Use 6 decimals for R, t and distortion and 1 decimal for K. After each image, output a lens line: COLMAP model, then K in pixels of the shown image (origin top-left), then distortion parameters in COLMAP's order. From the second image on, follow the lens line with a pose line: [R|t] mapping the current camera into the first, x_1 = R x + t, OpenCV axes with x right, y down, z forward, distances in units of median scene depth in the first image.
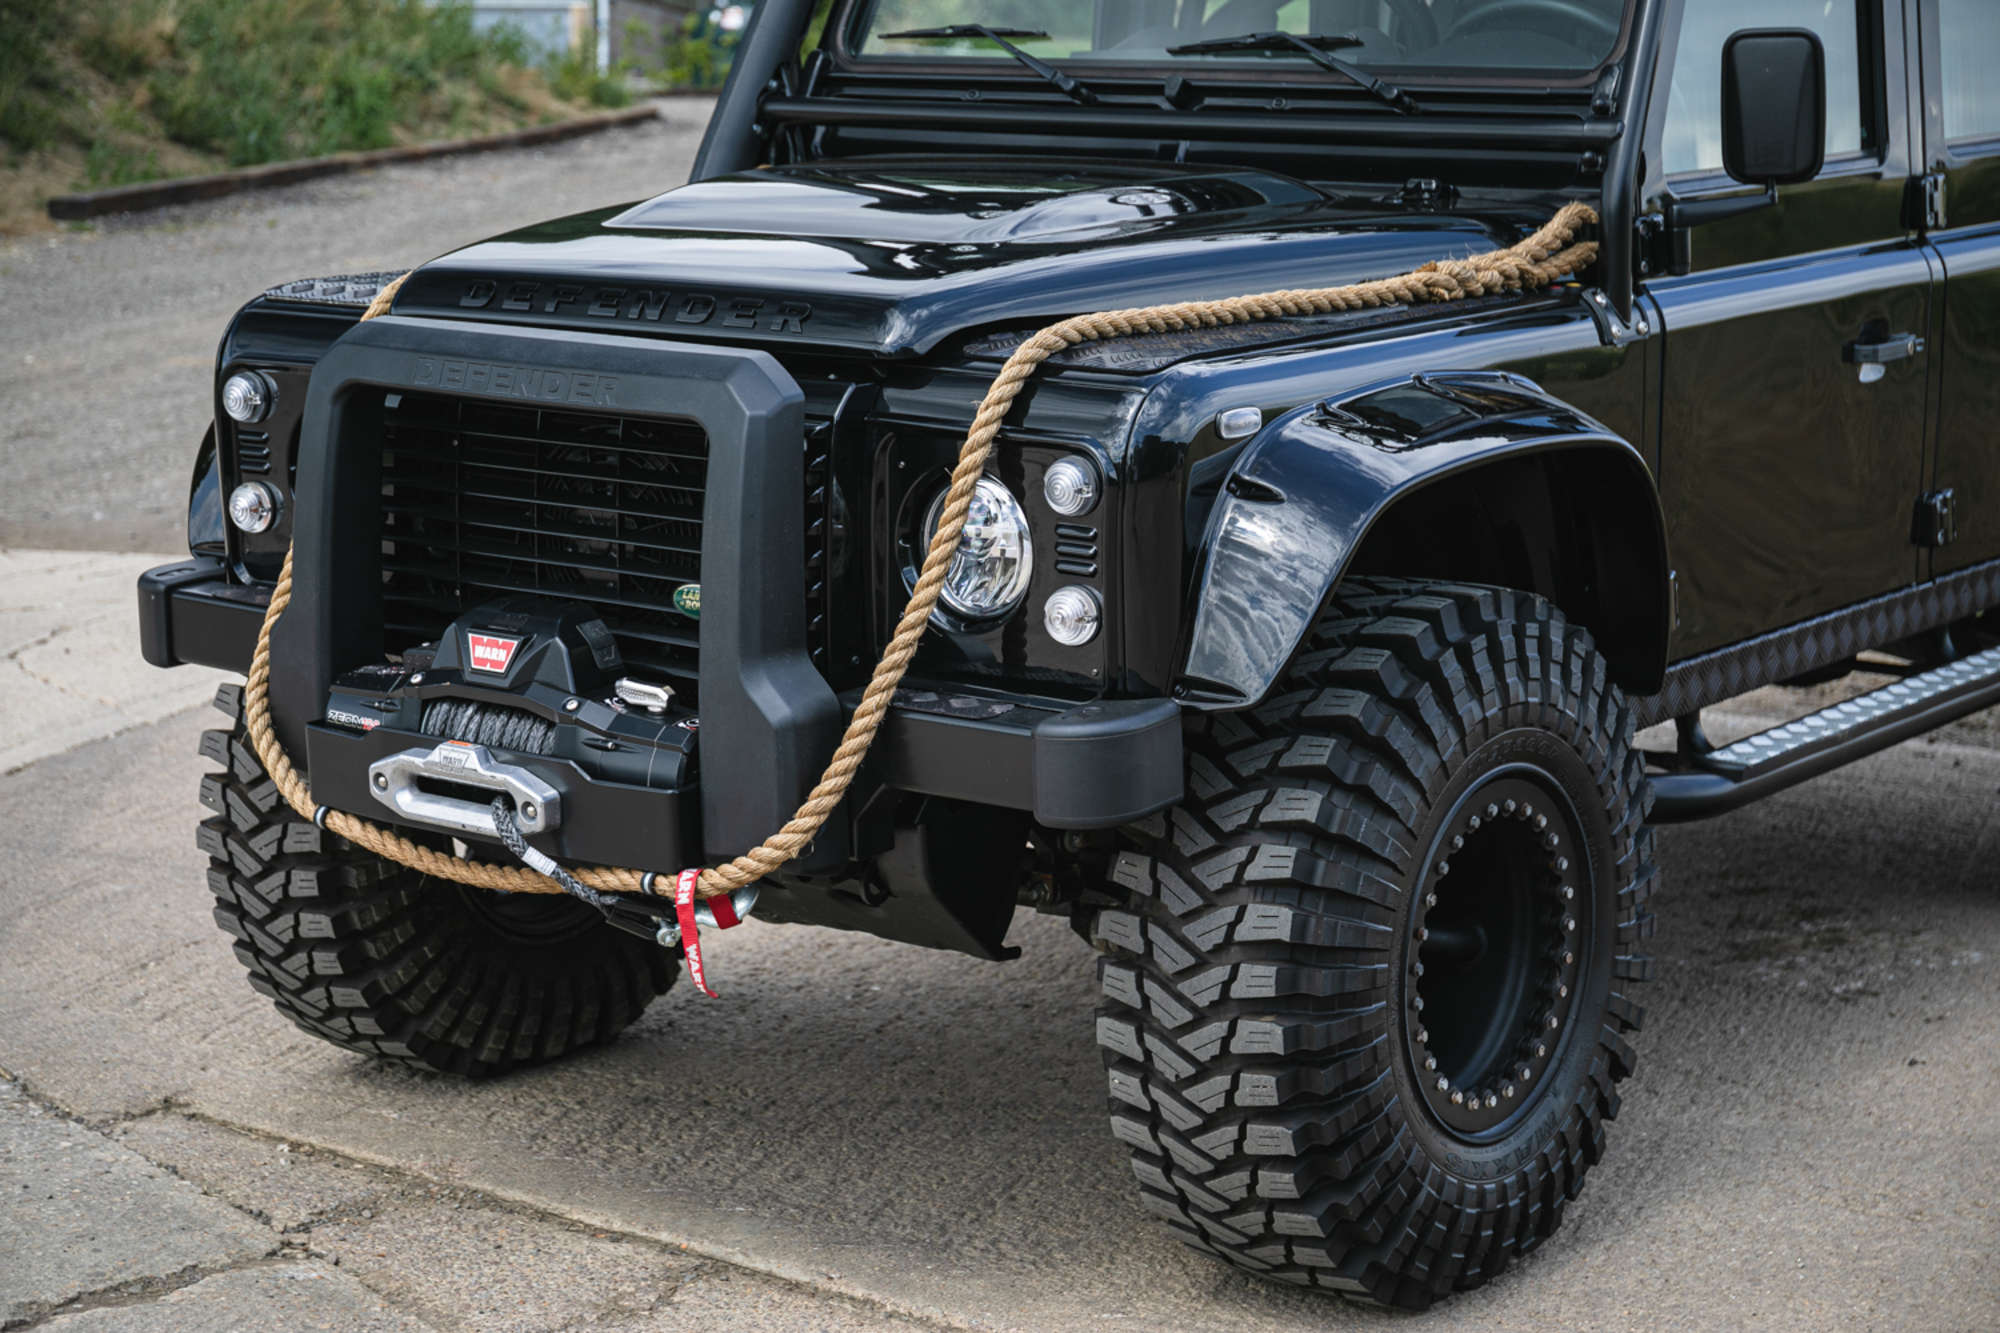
lens RADIAL K [[3772.6, 0, 999.1], [0, 3772.6, 667.5], [0, 0, 1]] dist [0.002735, 0.000000]
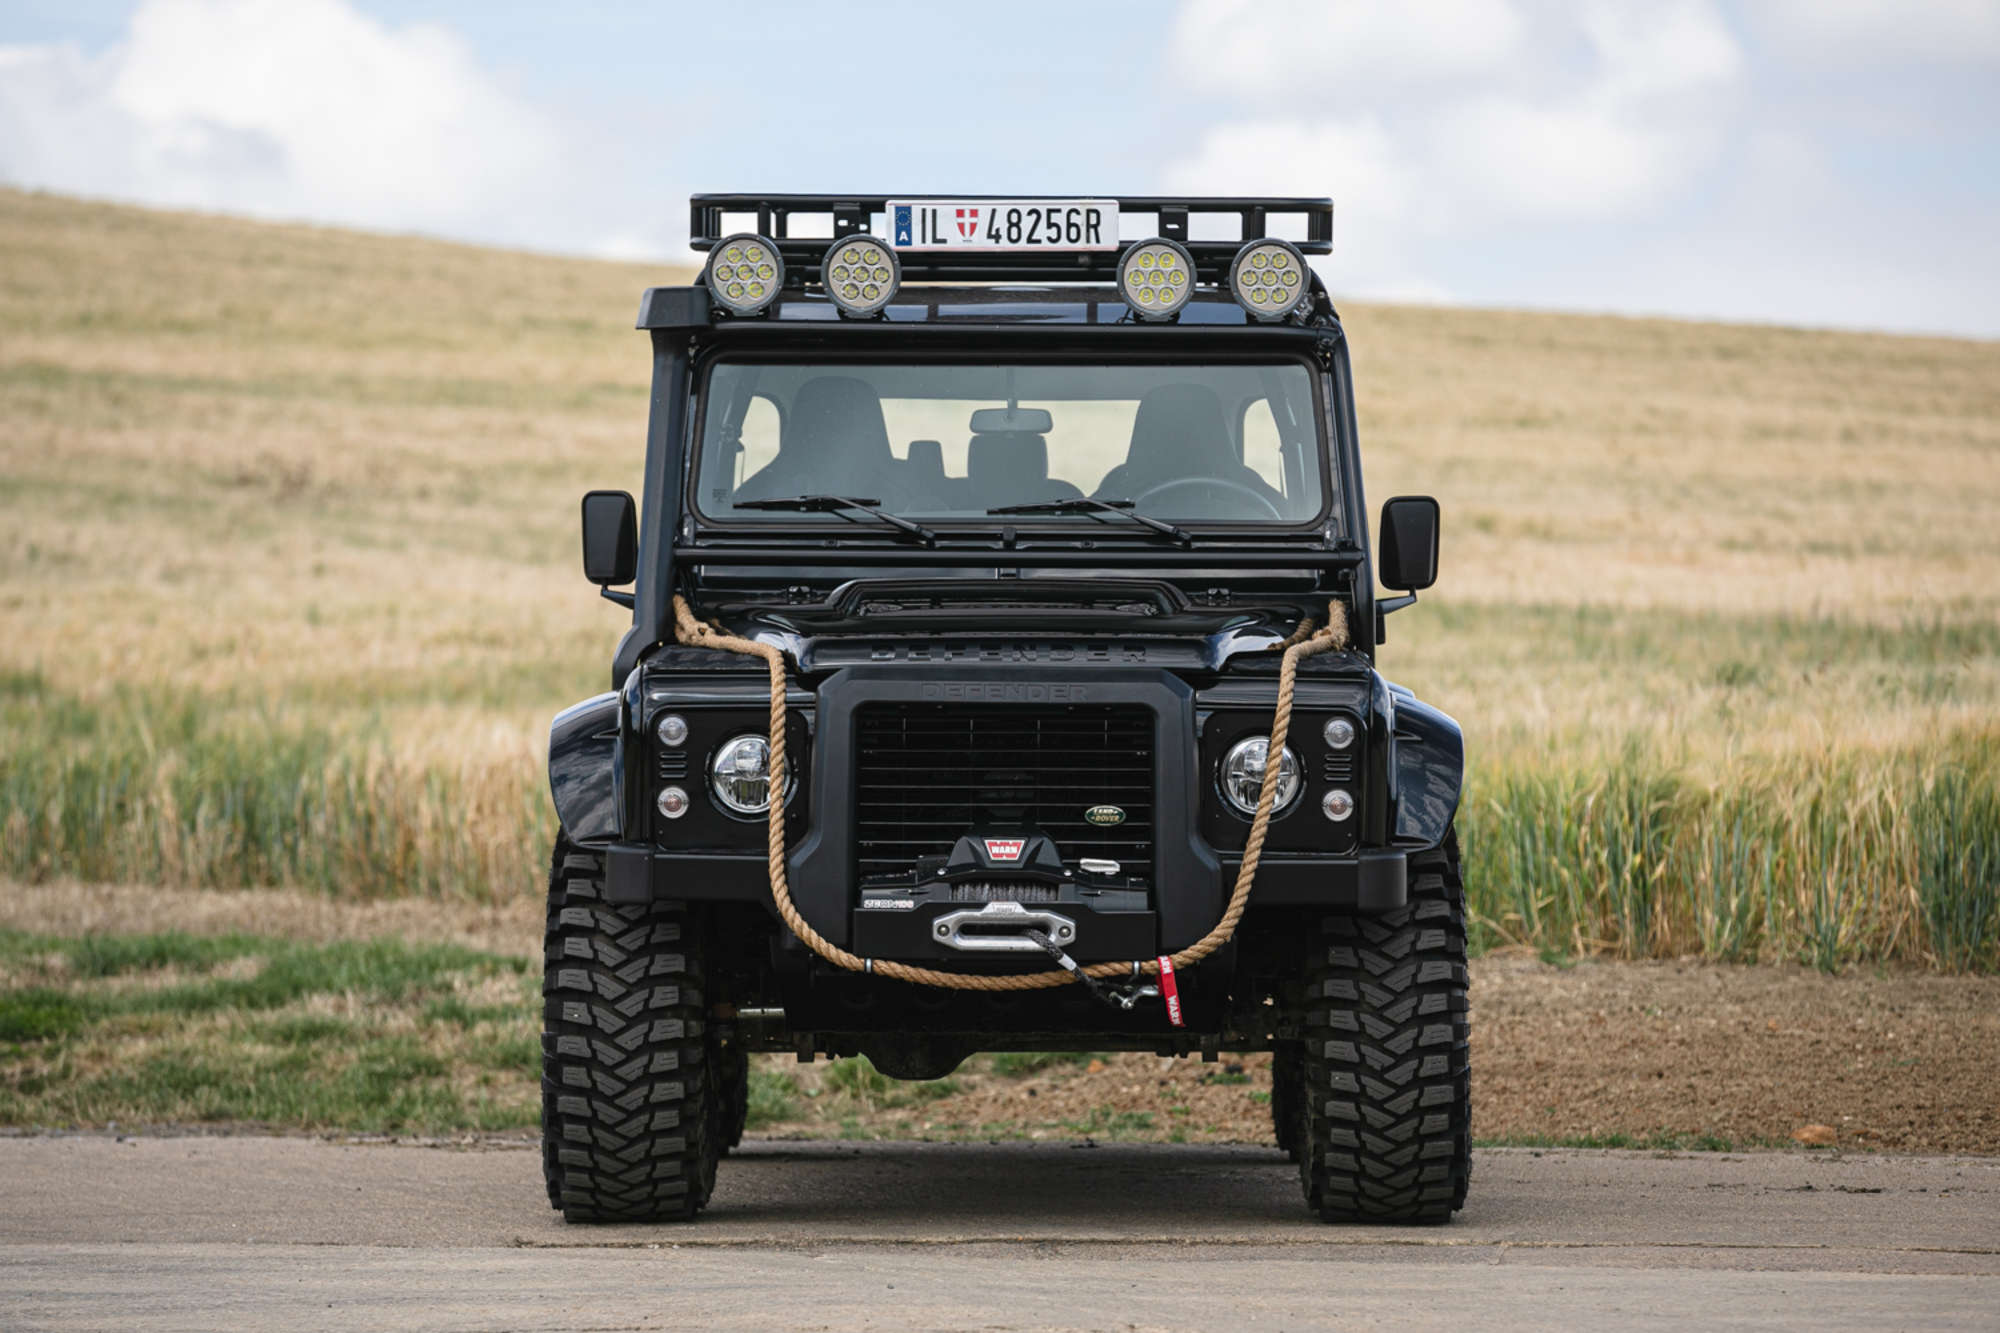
lens RADIAL K [[10163.3, 0, 999.9], [0, 10163.3, 676.0], [0, 0, 1]] dist [1.139455, 0.000000]
pose [[0.789292, -0.010597, 0.613926, -3.001778], [0.110339, 0.986023, -0.124837, 0.499775], [-0.604023, 0.166273, 0.779429, -2.634911]]
